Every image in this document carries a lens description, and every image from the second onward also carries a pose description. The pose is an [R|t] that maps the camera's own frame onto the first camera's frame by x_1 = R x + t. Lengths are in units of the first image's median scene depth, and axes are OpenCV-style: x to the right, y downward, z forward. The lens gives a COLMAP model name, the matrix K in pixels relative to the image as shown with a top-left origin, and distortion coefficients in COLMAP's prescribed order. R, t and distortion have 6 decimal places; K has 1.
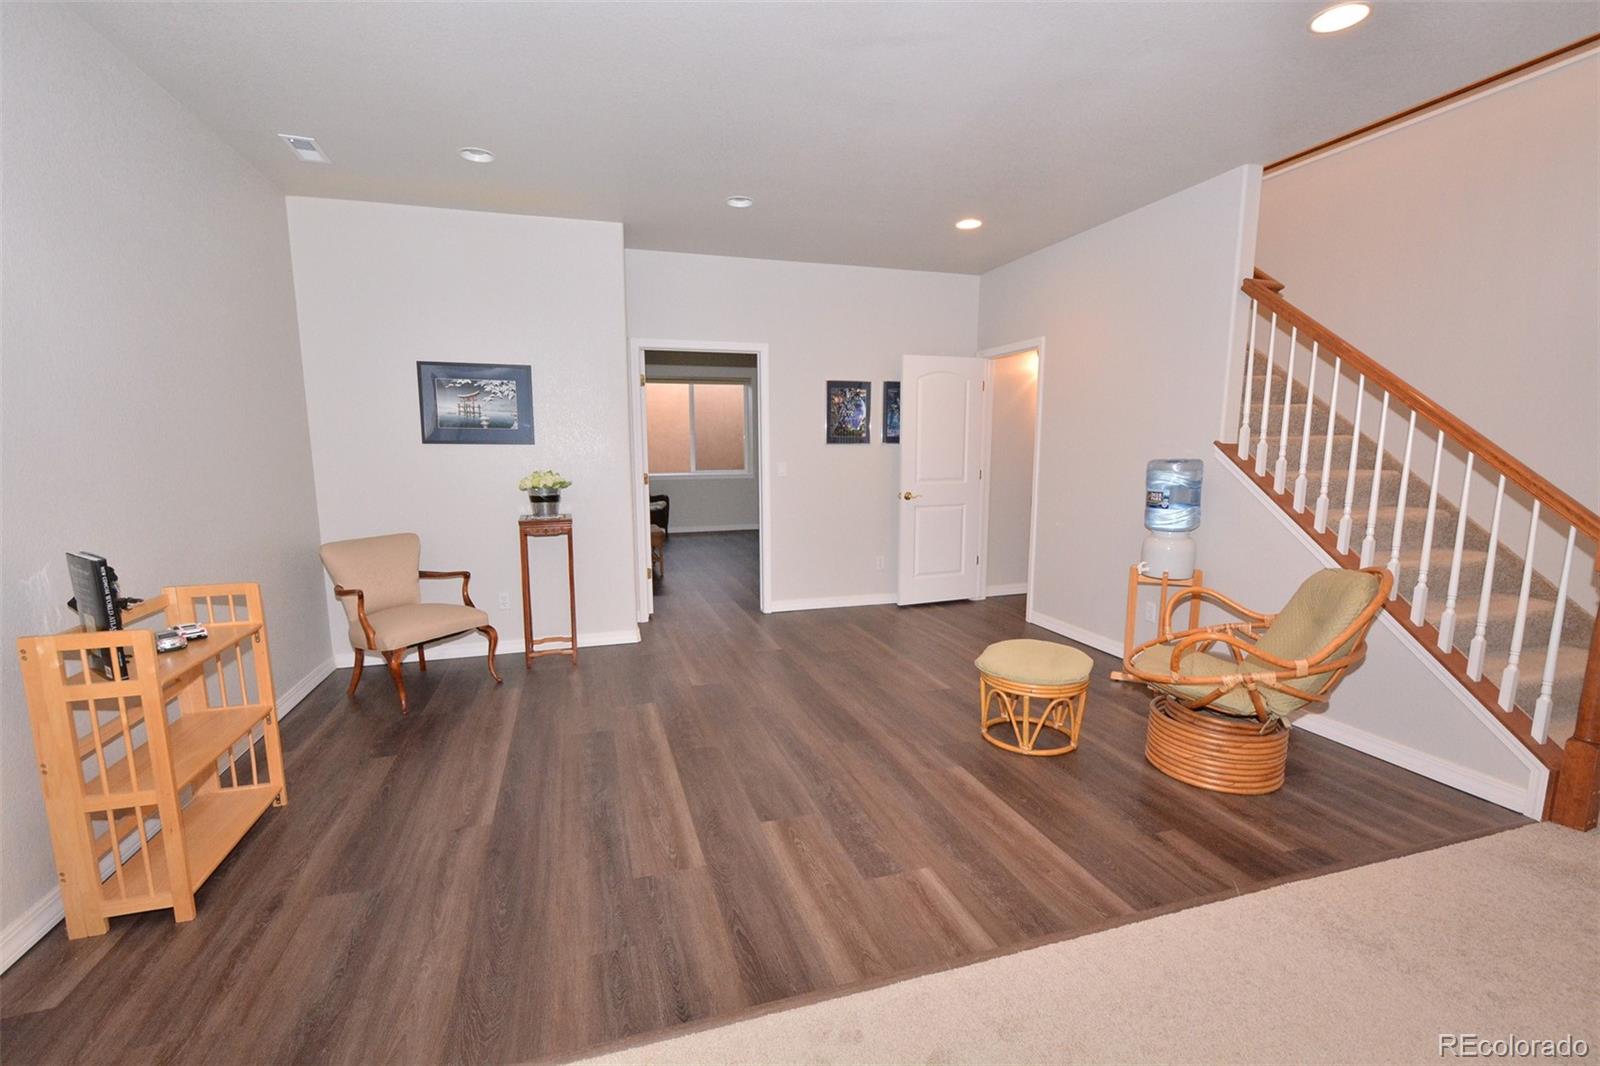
lens RADIAL K [[697.4, 0, 791.9], [0, 697.4, 545.0], [0, 0, 1]] dist [-0.003078, -0.000076]
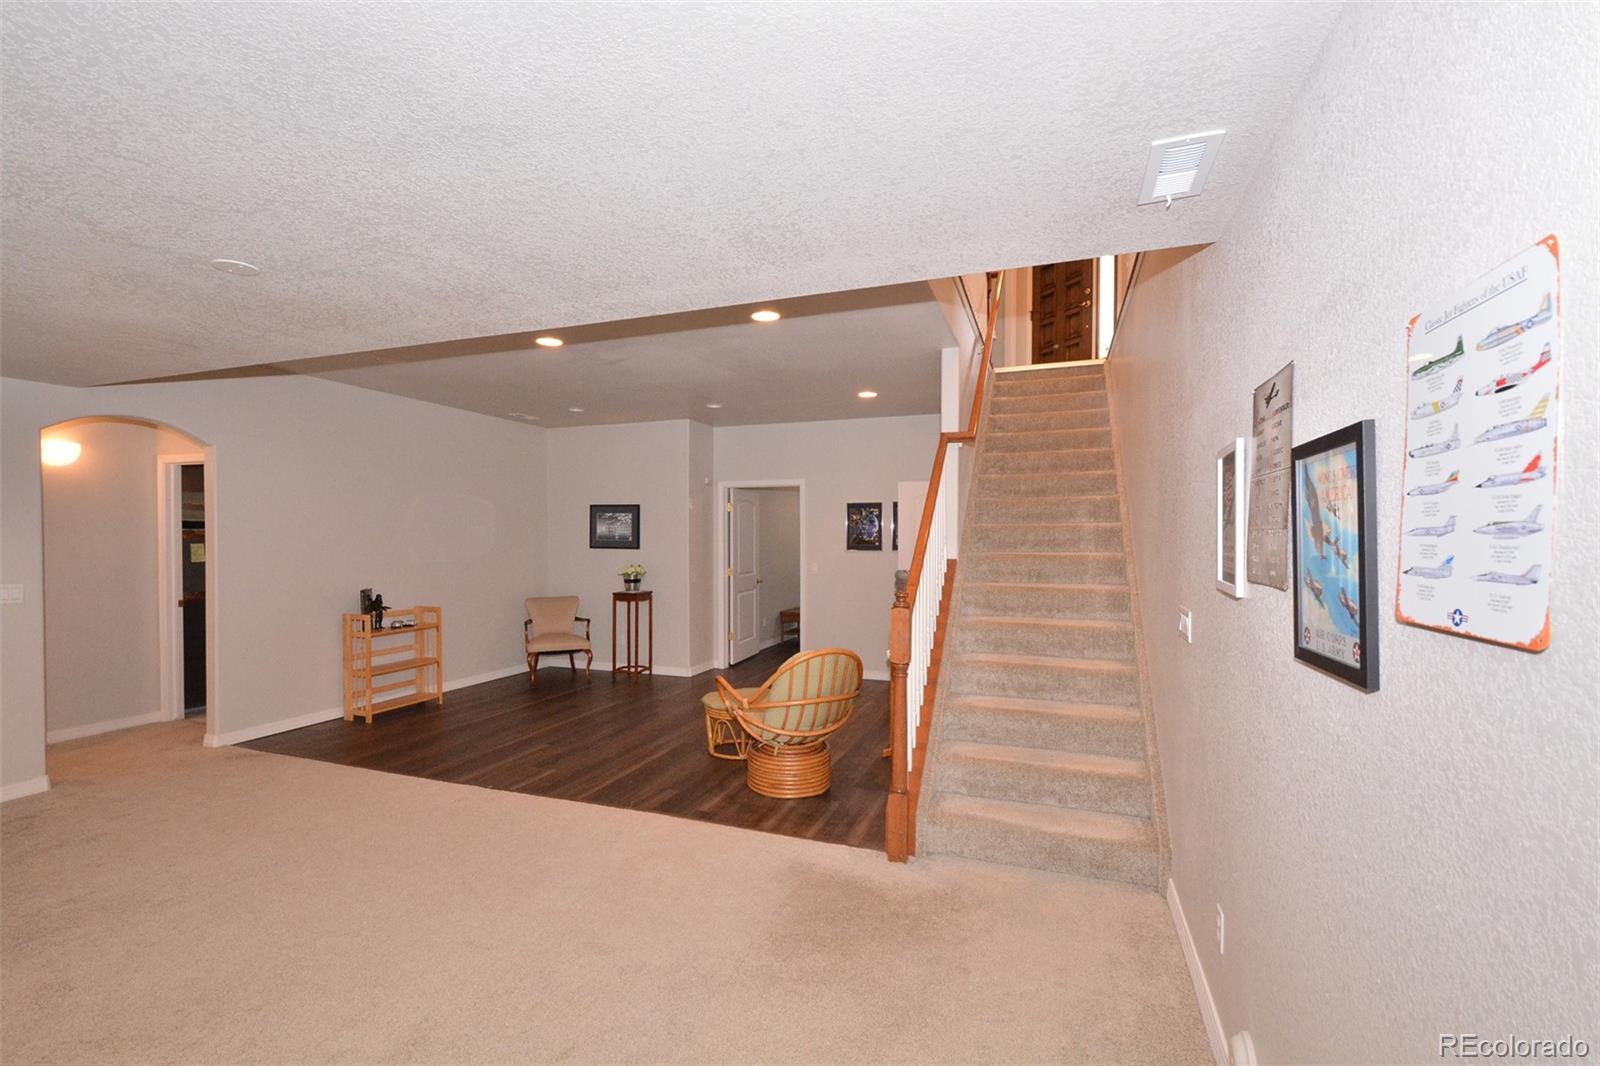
lens RADIAL K [[697.4, 0, 803.1], [0, 697.4, 541.3], [0, 0, 1]] dist [-0.003078, -0.000076]
pose [[0.799342, 0.007781, -0.600826, 1.040337], [-0.090092, 0.990165, -0.107035, -0.017093], [0.594084, 0.139687, 0.792181, -0.130798]]
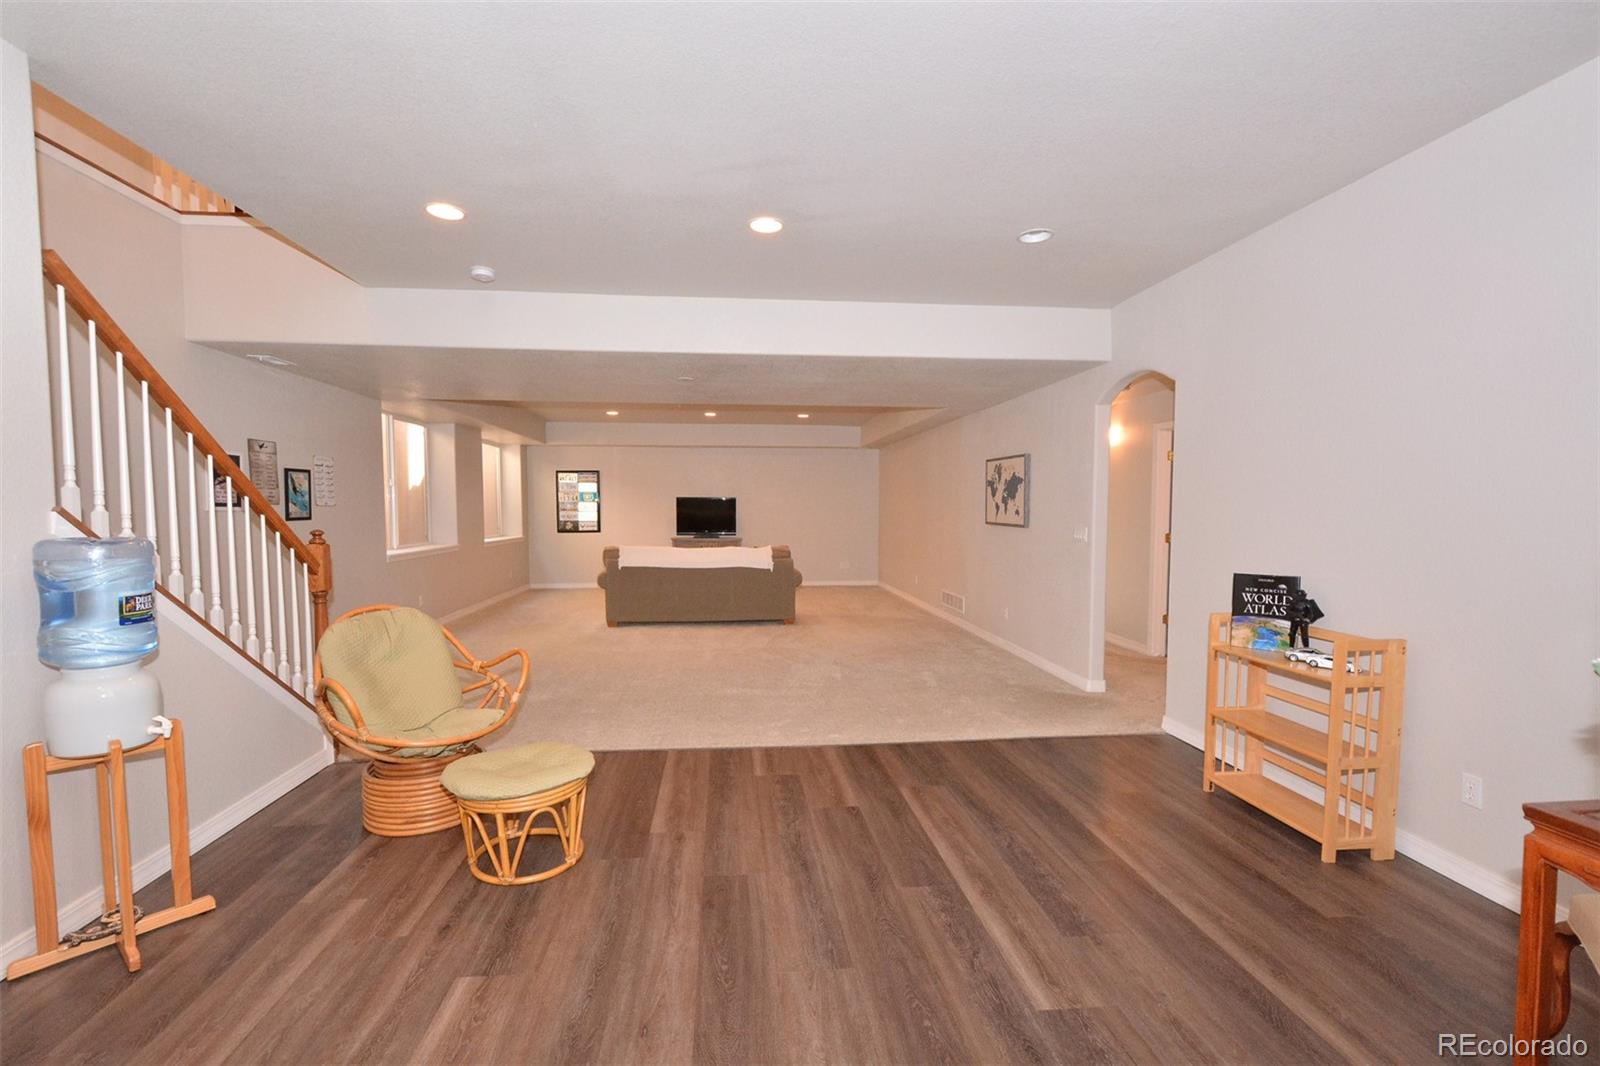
lens RADIAL K [[697.4, 0, 794.4], [0, 697.4, 541.0], [0, 0, 1]] dist [-0.003078, -0.000076]
pose [[-0.980811, -0.008473, 0.194777, -0.104056], [0.027937, 0.982637, 0.183425, -0.186283], [-0.192949, 0.185347, -0.963544, 1.291435]]
